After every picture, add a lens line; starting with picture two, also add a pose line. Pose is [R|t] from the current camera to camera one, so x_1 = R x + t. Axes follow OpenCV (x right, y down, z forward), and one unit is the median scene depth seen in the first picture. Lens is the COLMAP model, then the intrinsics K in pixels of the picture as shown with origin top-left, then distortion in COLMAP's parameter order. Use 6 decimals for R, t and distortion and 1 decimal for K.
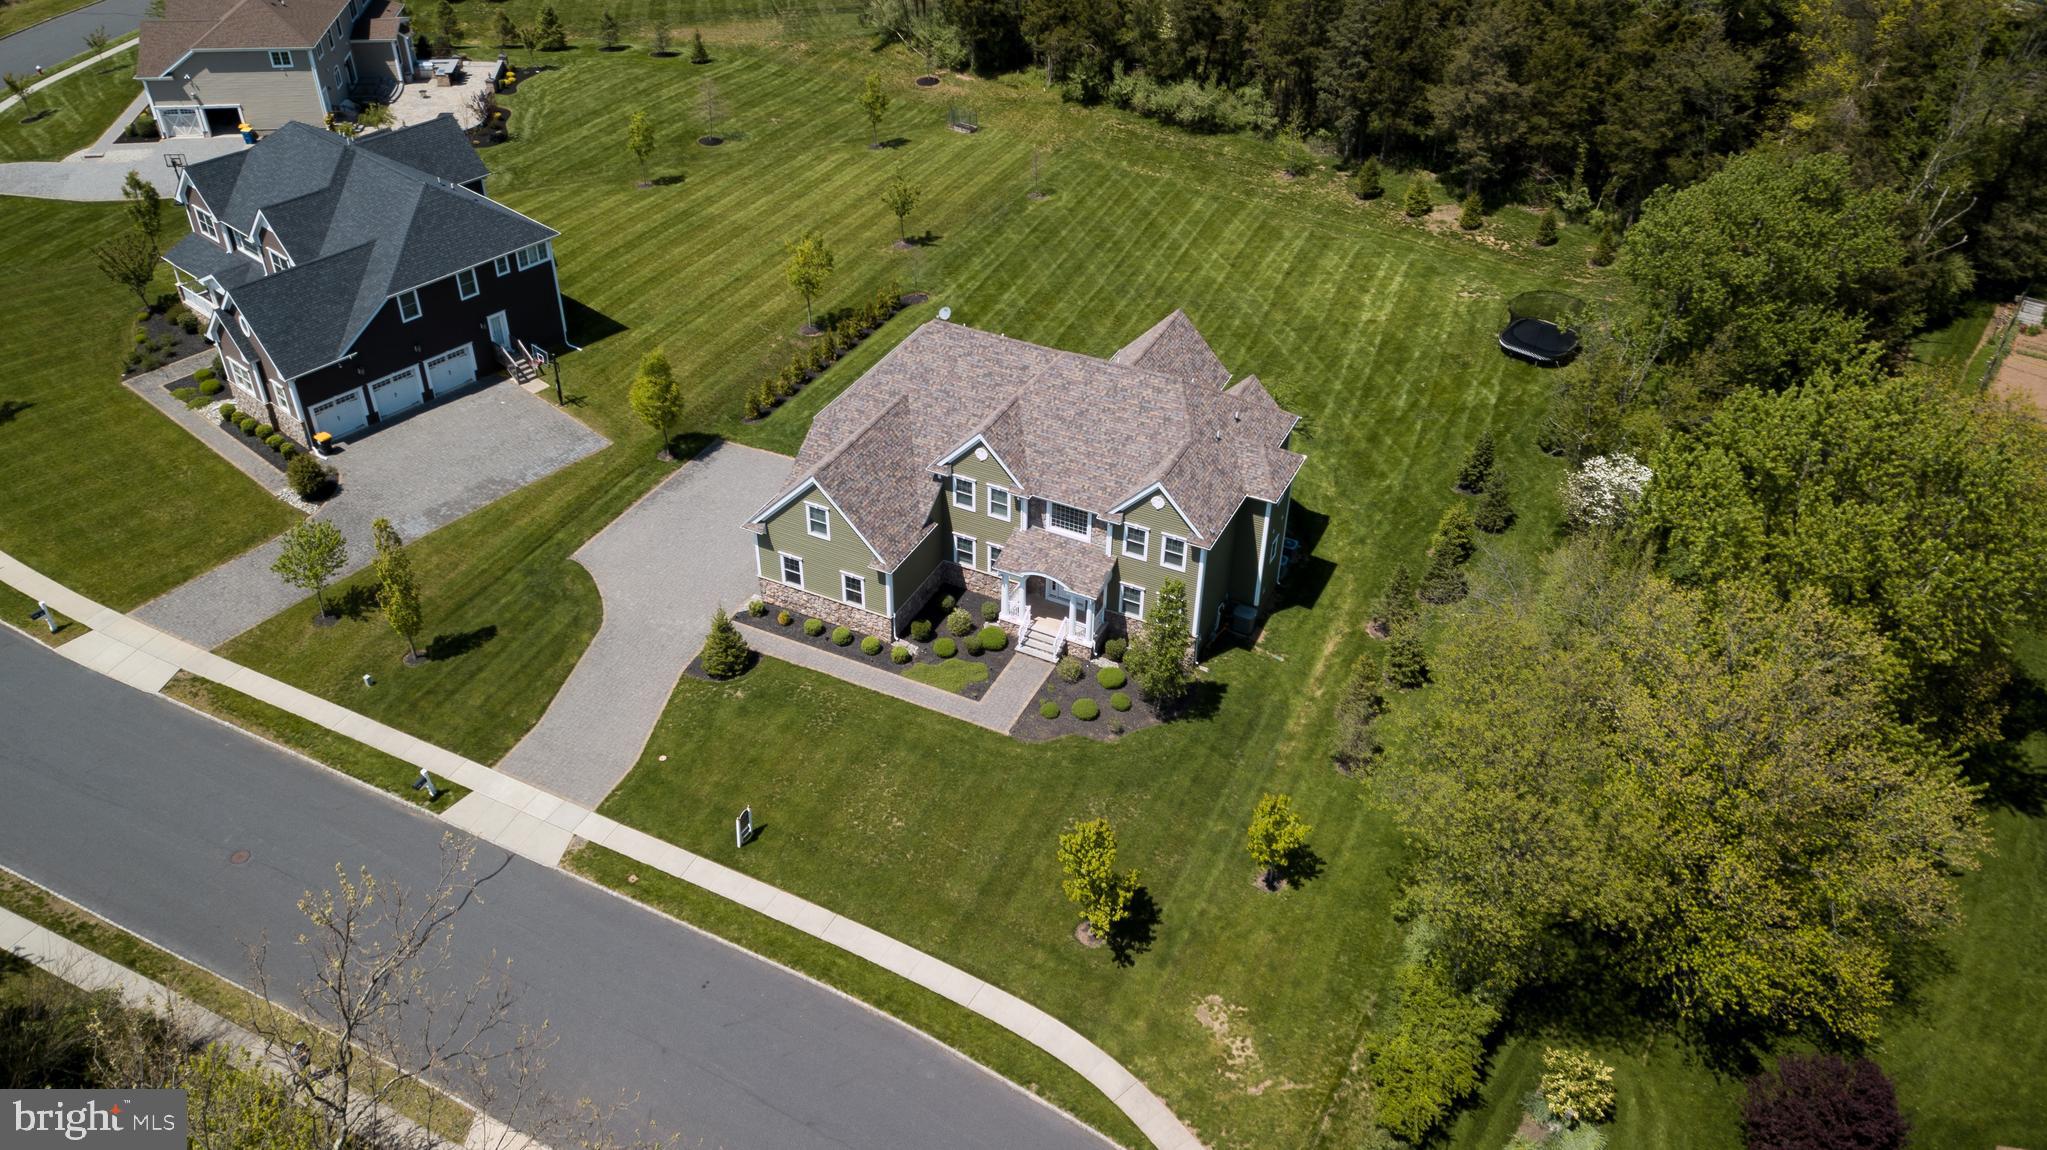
lens RADIAL K [[1585.5, 0, 1023.4], [0, 1585.5, 532.6], [0, 0, 1]] dist [0.051148, -0.091411]
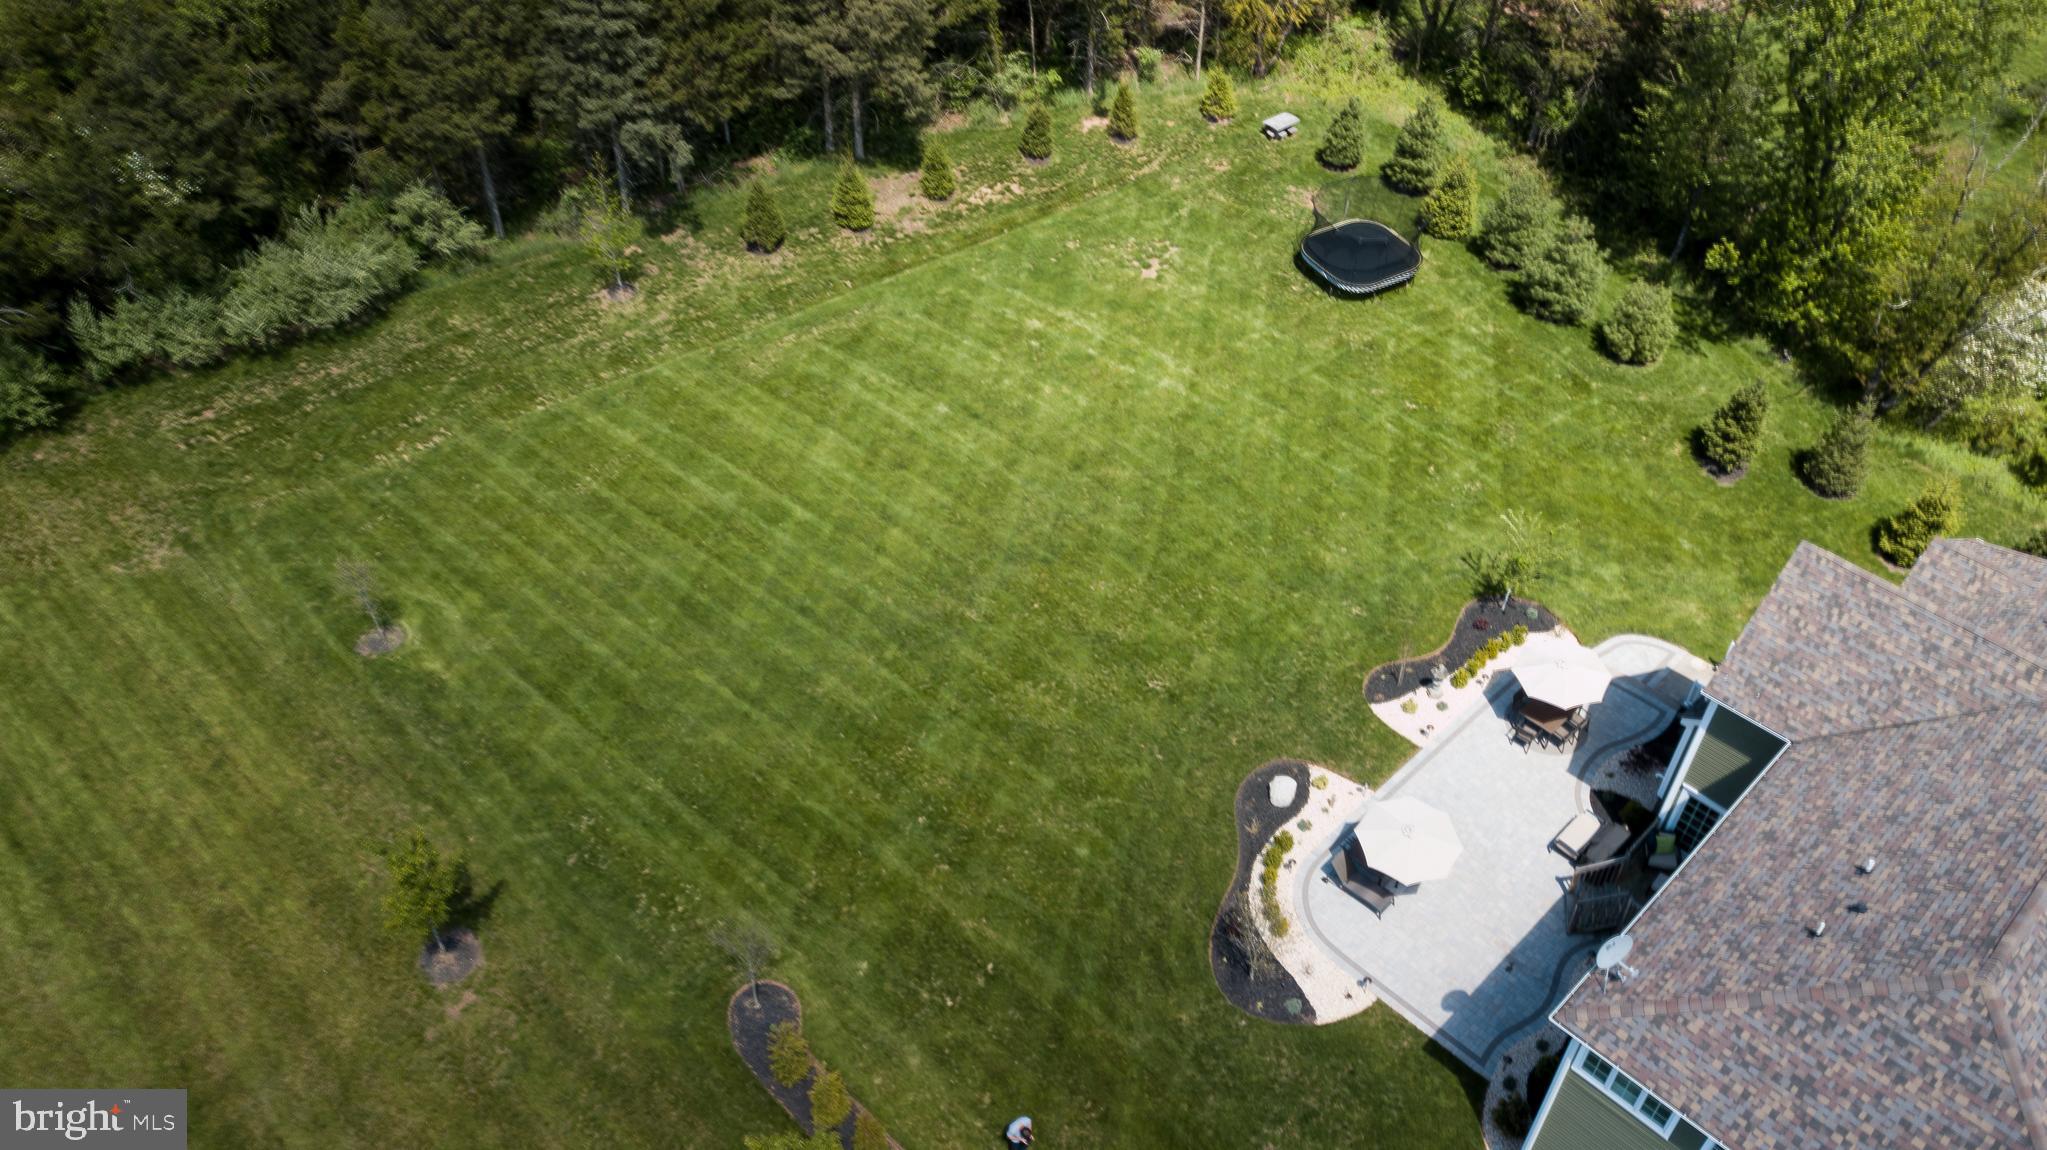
lens RADIAL K [[1532.5, 0, 1018.6], [0, 1532.5, 578.0], [0, 0, 1]] dist [0.030028, -0.035356]
pose [[0.344671, -0.658813, 0.668705, -0.298051], [0.543066, 0.720989, 0.430412, -0.460115], [-0.765690, 0.214801, 0.606283, 0.909066]]
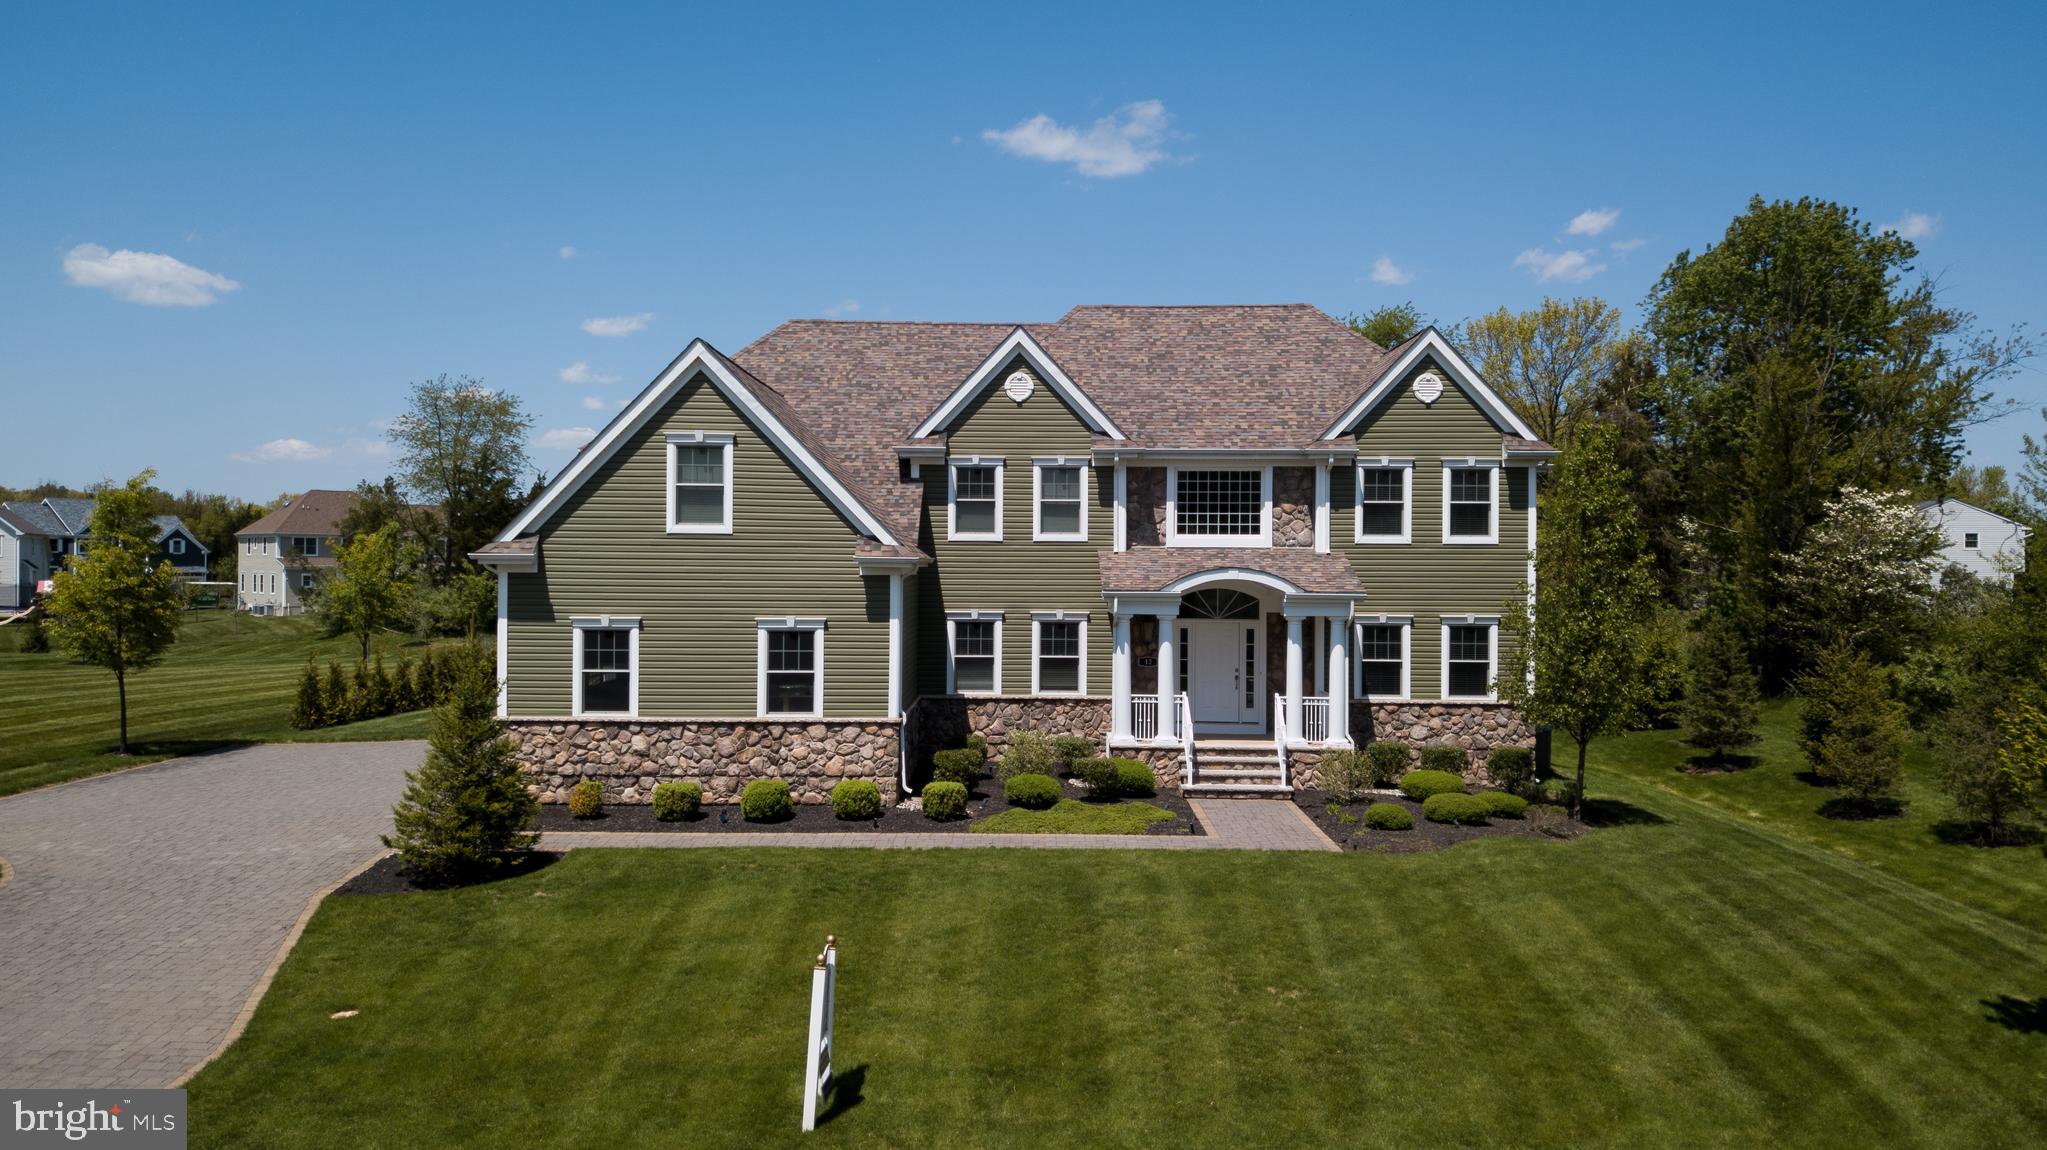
lens RADIAL K [[1565.0, 0, 1021.1], [0, 1565.0, 565.3], [0, 0, 1]] dist [0.009134, -0.011004]
pose [[0.903083, -0.009620, 0.429358, -0.201726], [0.252717, 0.820238, -0.513171, 0.207071], [-0.347239, 0.571942, 0.743174, 0.620621]]
